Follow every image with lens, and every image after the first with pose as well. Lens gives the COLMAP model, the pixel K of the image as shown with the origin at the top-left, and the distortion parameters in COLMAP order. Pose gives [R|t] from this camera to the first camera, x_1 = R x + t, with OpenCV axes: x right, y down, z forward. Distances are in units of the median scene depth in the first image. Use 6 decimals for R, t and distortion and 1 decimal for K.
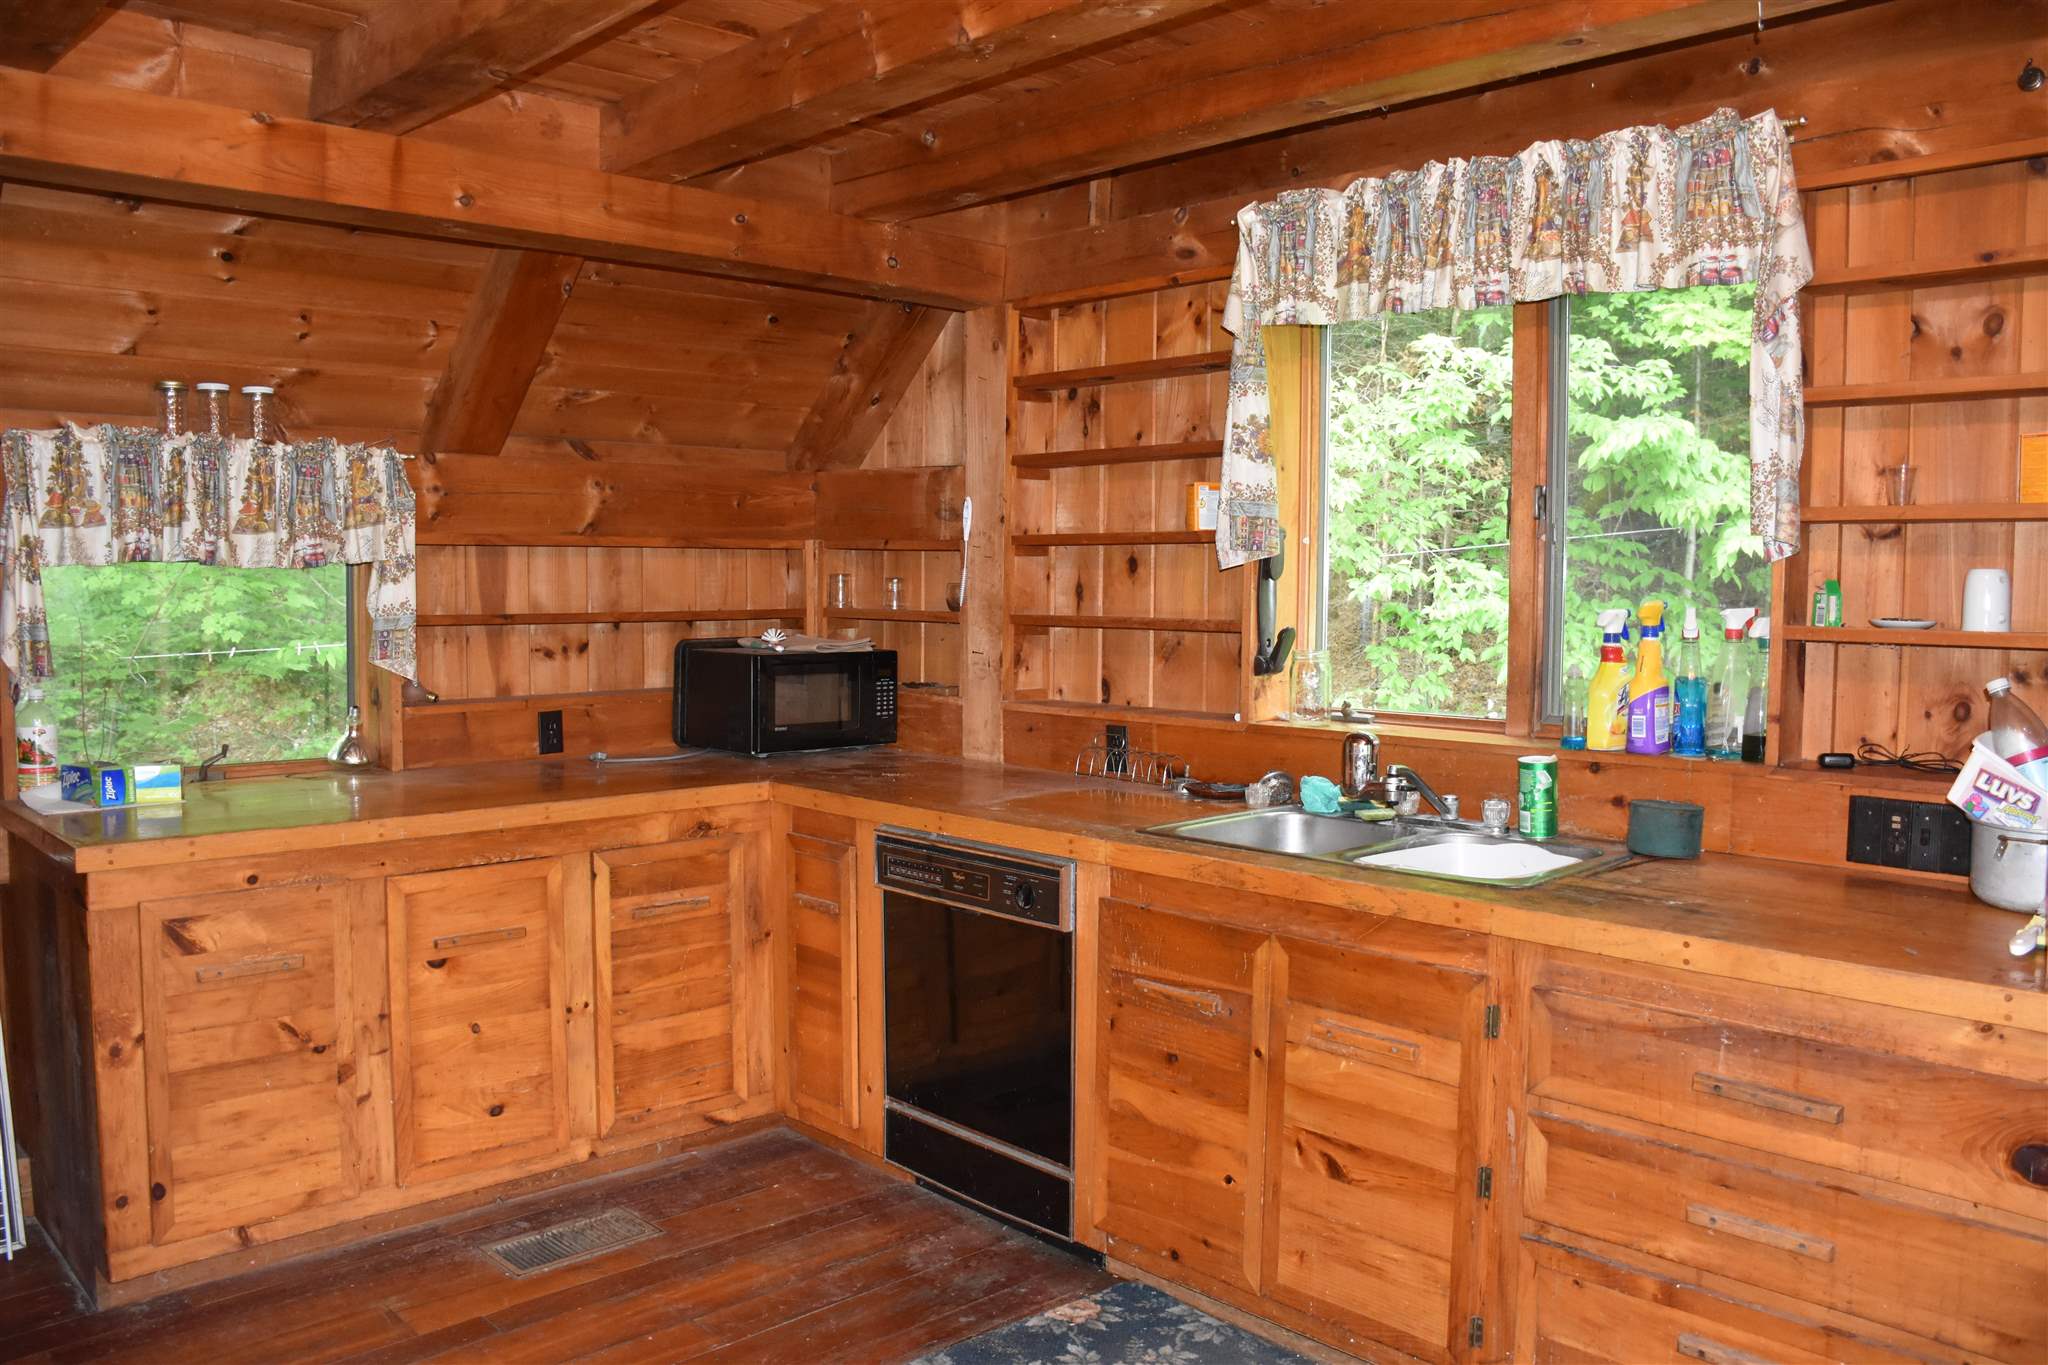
lens RADIAL K [[1584.1, 0, 1026.2], [0, 1584.1, 674.3], [0, 0, 1]] dist [-0.160351, 0.112935]
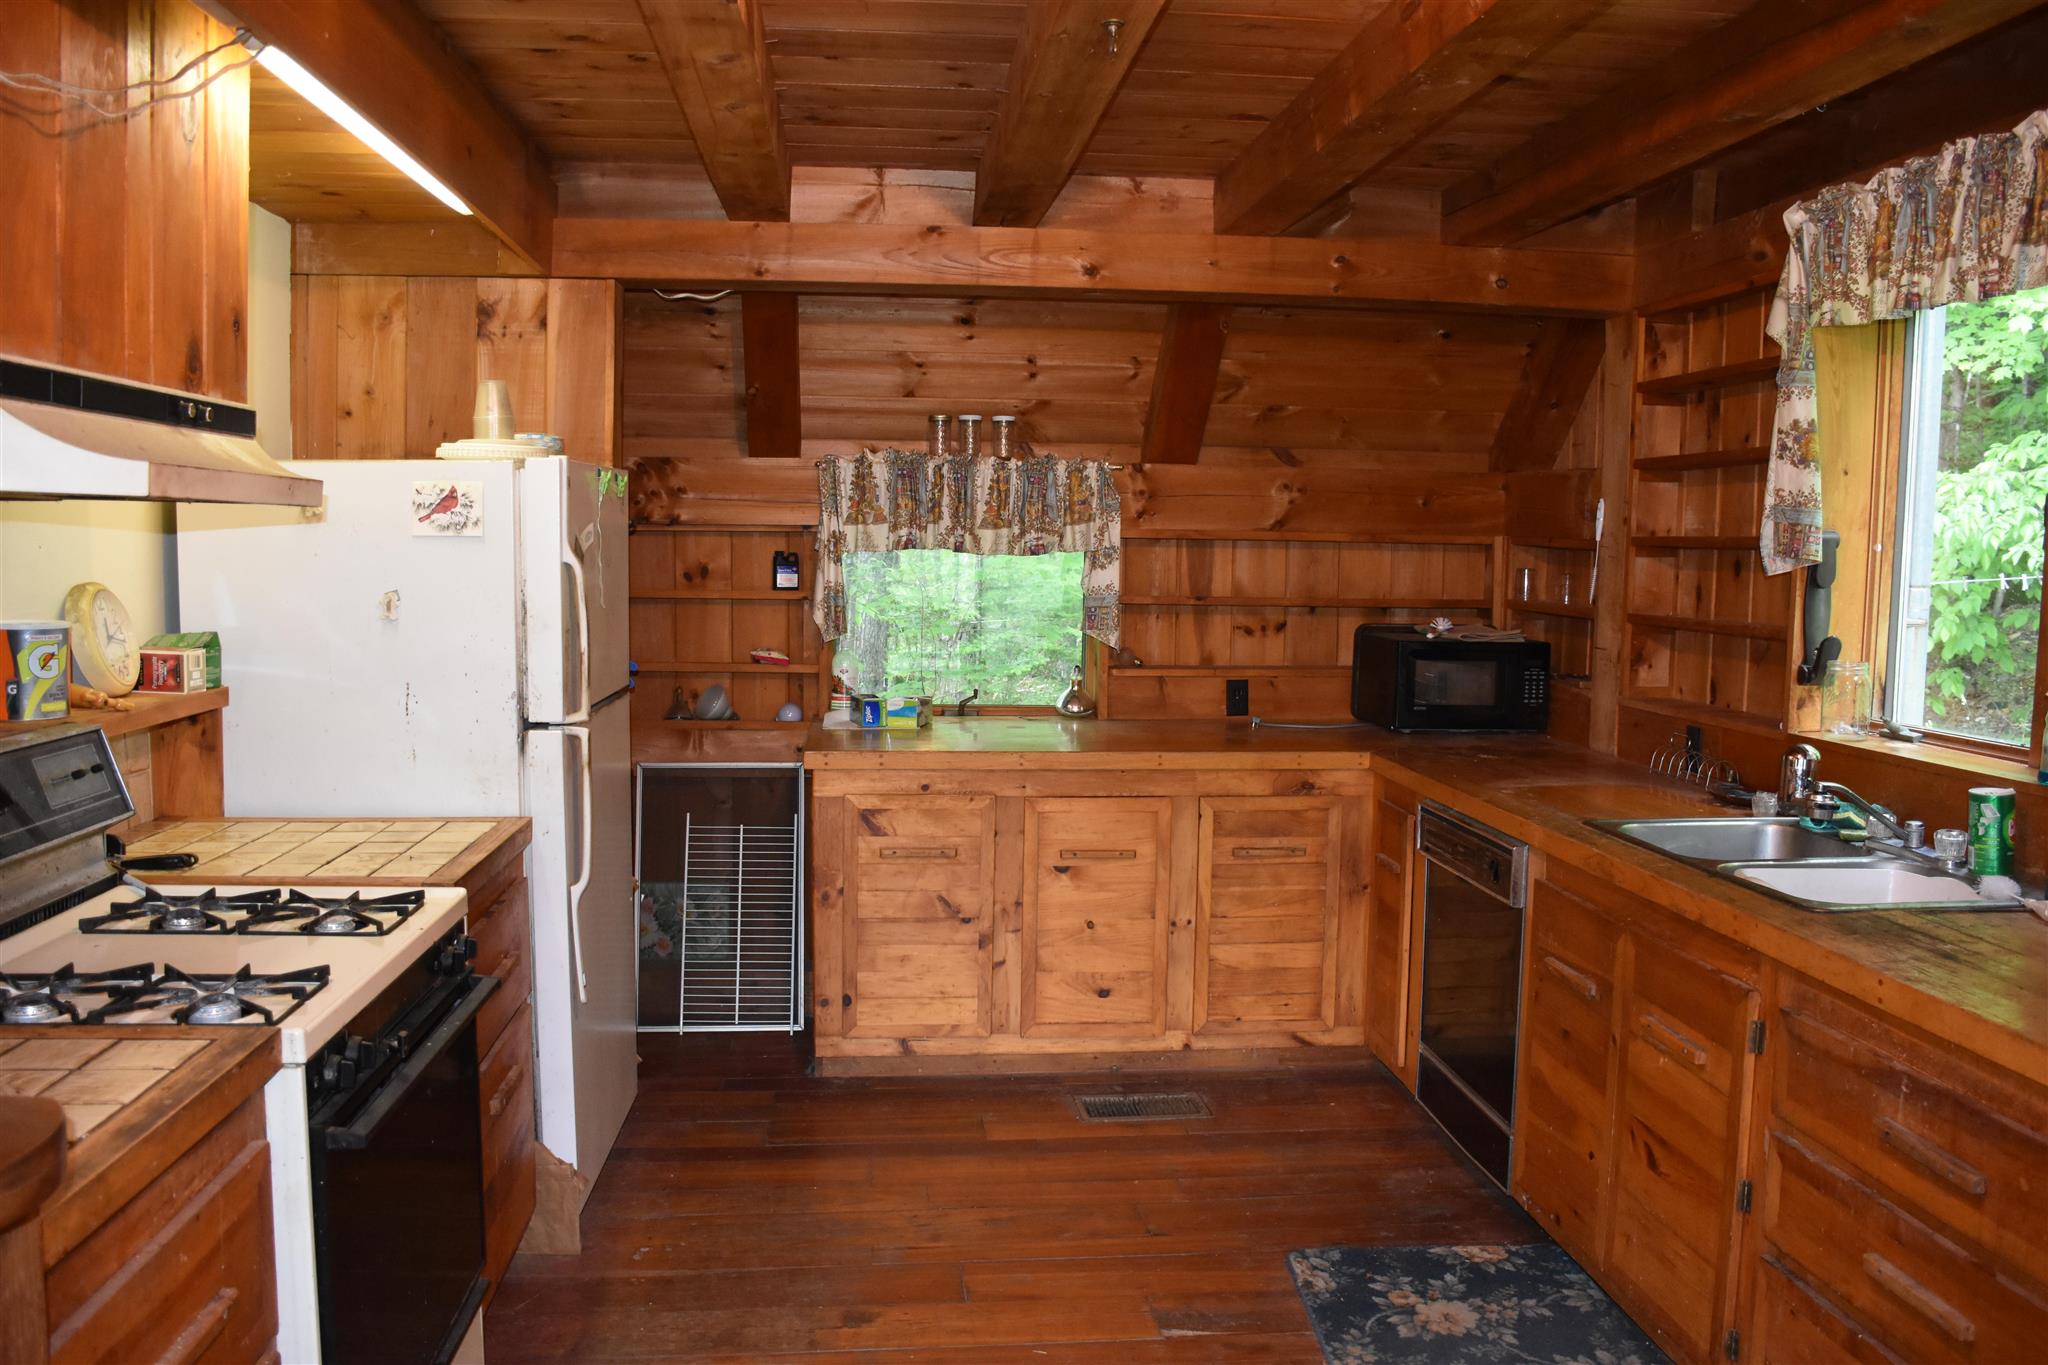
lens RADIAL K [[1584.1, 0, 1026.2], [0, 1584.1, 674.3], [0, 0, 1]] dist [-0.160351, 0.112935]
pose [[0.788695, 0.058013, -0.612041, 0.357590], [-0.048313, 0.998308, 0.032369, -0.013712], [0.612883, 0.004040, 0.790163, -0.048924]]
